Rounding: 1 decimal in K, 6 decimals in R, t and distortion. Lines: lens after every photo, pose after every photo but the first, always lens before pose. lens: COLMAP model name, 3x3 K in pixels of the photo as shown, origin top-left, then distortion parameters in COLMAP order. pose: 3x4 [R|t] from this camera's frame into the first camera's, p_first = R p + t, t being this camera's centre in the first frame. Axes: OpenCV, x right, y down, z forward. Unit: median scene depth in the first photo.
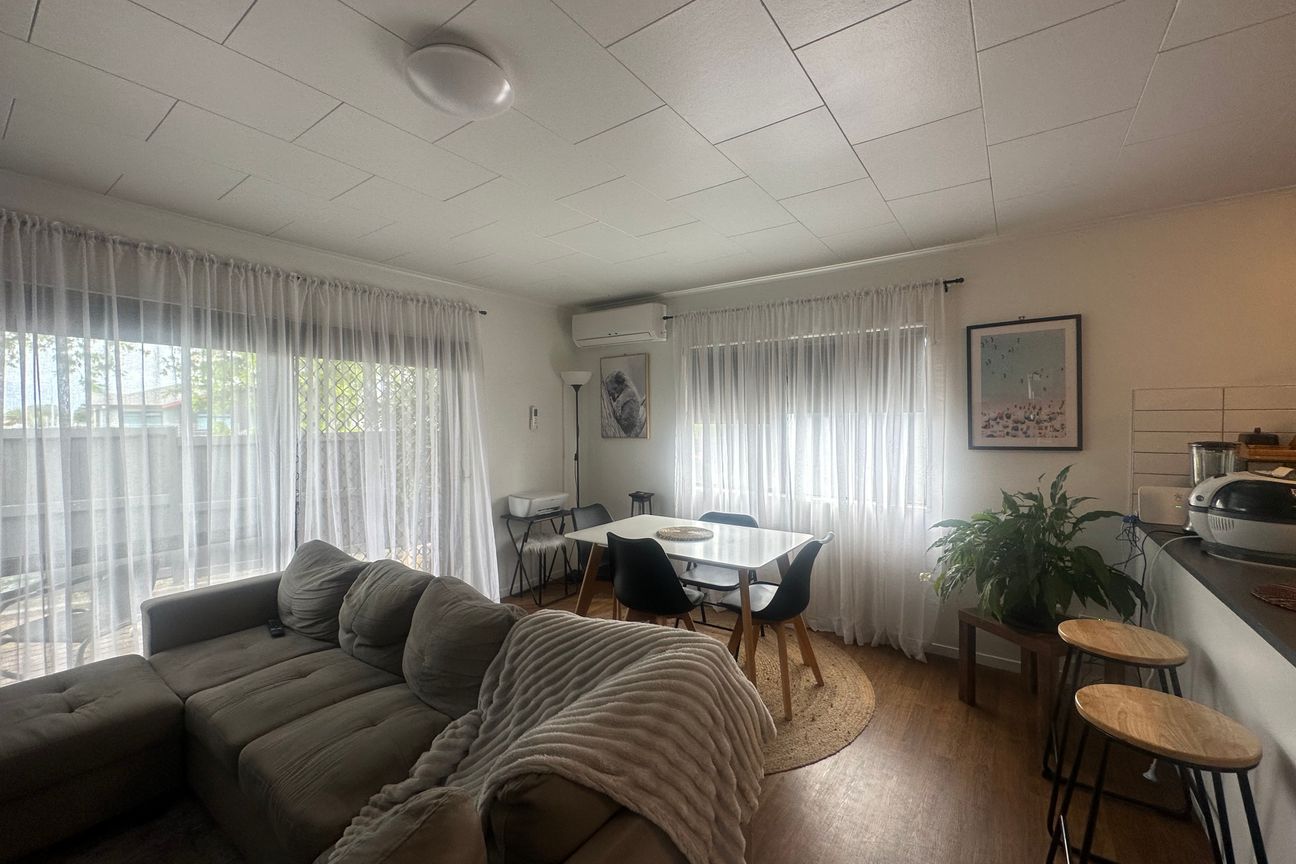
lens RADIAL K [[514.6, 0, 645.5], [0, 514.6, 429.8], [0, 0, 1]] dist [-0.003509, 0.000341]
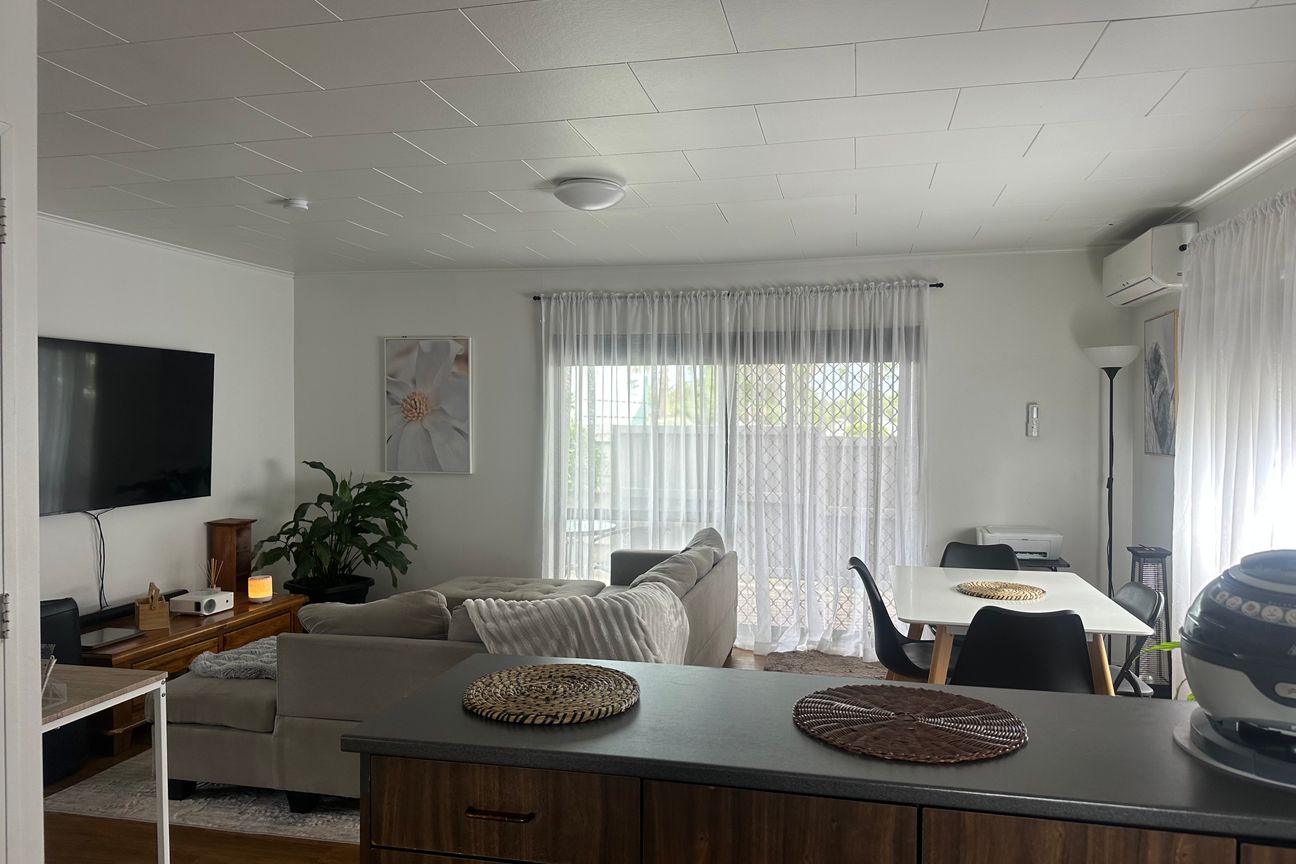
lens RADIAL K [[883.1, 0, 648.0], [0, 883.1, 432.0], [0, 0, 1]] dist [0.075671, -0.124555]
pose [[0.392065, 0.018437, -0.919753, 0.967261], [-0.019475, 0.999741, 0.011739, -0.017012], [0.919731, 0.013310, 0.392323, 0.091246]]
